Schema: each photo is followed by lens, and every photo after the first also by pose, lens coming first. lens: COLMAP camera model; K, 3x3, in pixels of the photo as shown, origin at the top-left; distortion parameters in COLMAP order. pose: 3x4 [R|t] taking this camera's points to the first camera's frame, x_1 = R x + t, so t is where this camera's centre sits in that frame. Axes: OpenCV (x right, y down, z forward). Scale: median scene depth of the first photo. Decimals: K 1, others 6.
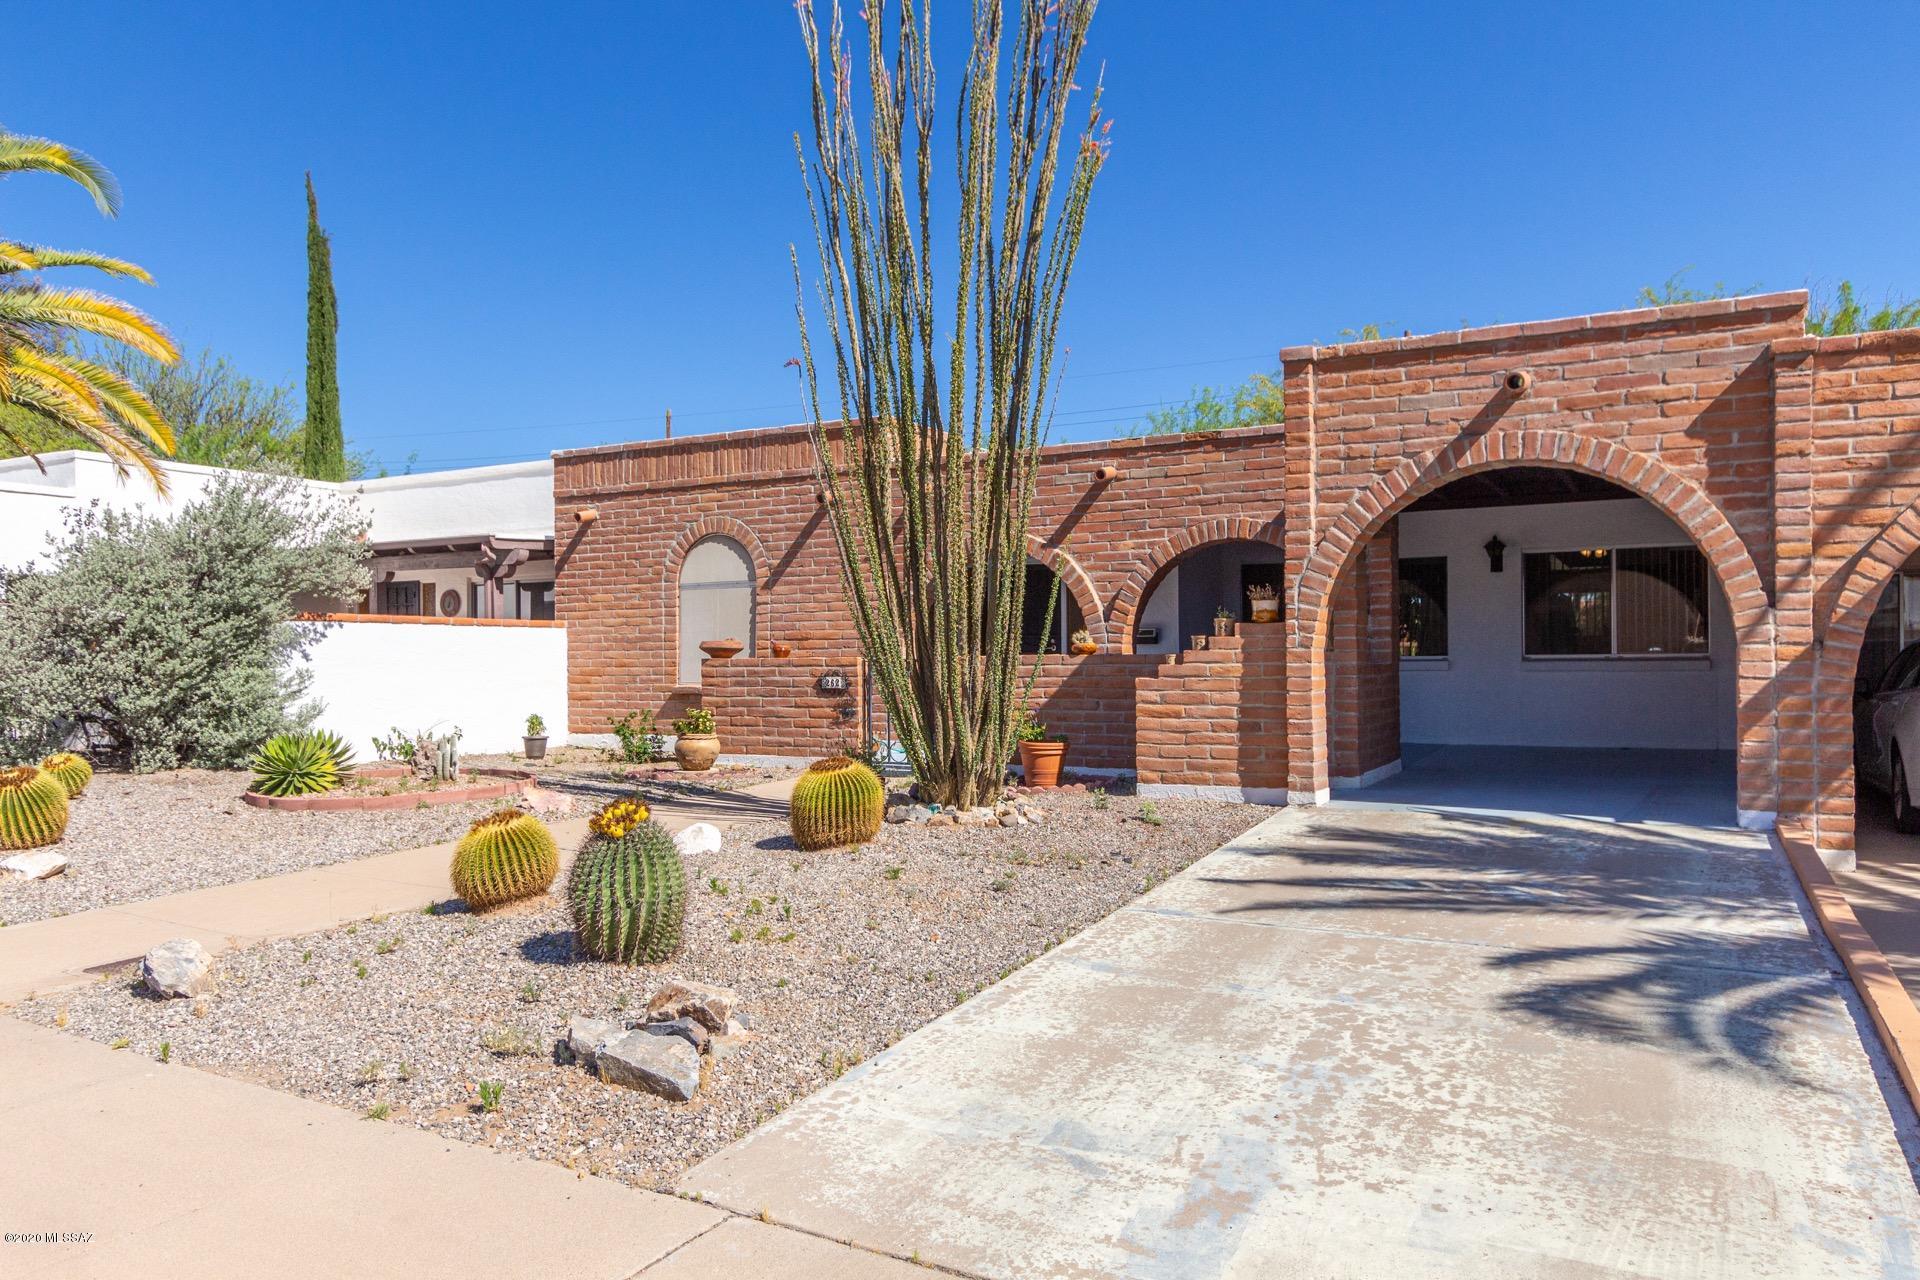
lens RADIAL K [[1297.2, 0, 956.1], [0, 1297.2, 641.0], [0, 0, 1]] dist [0.005051, 0.002919]
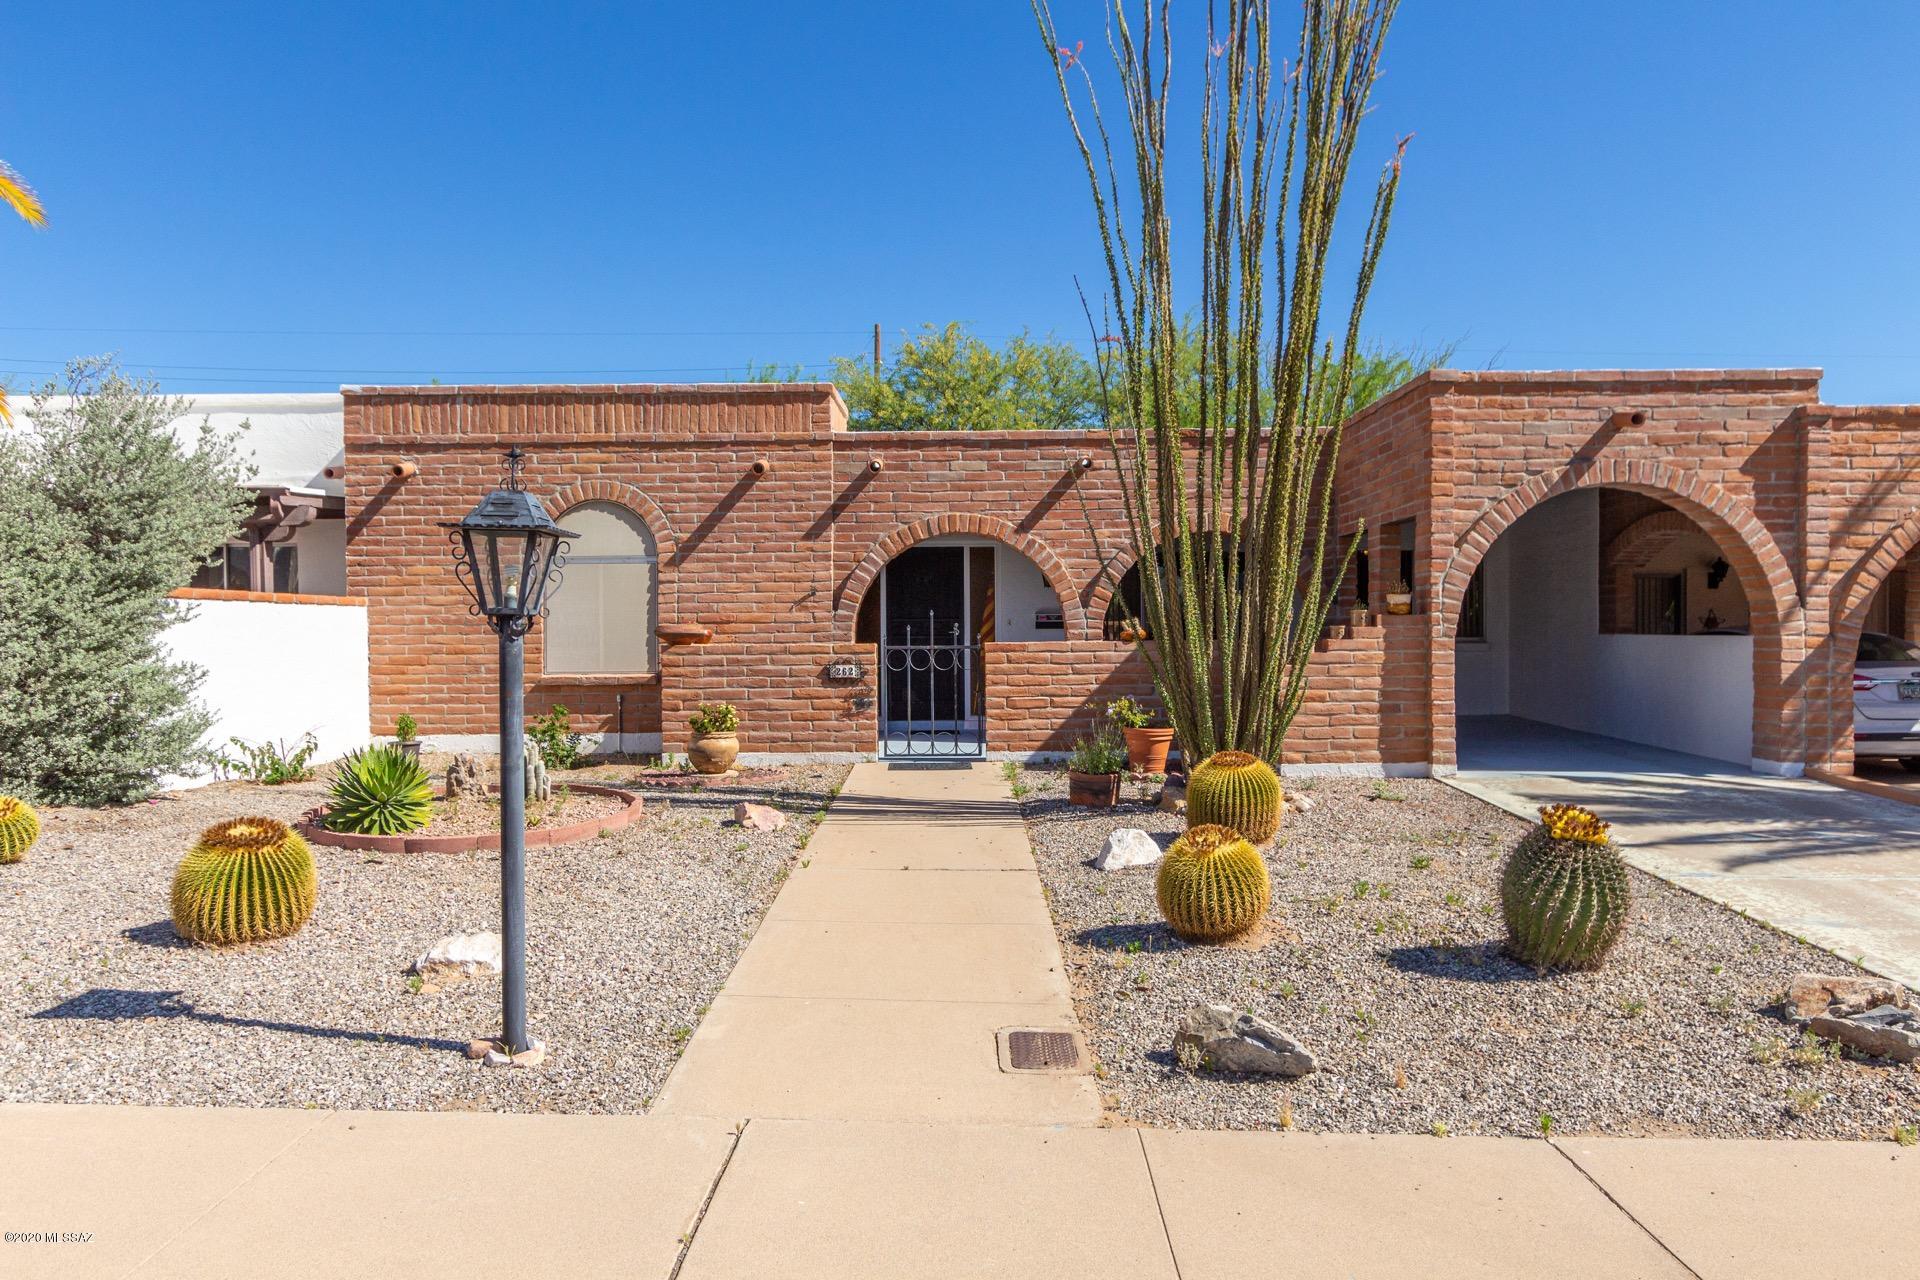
lens RADIAL K [[1297.2, 0, 957.9], [0, 1297.2, 639.7], [0, 0, 1]] dist [0.005051, 0.002919]
pose [[0.884646, -0.003065, 0.466253, -0.602126], [-0.005813, 0.999828, 0.017601, -0.009567], [-0.466227, -0.018281, 0.884476, 0.188766]]
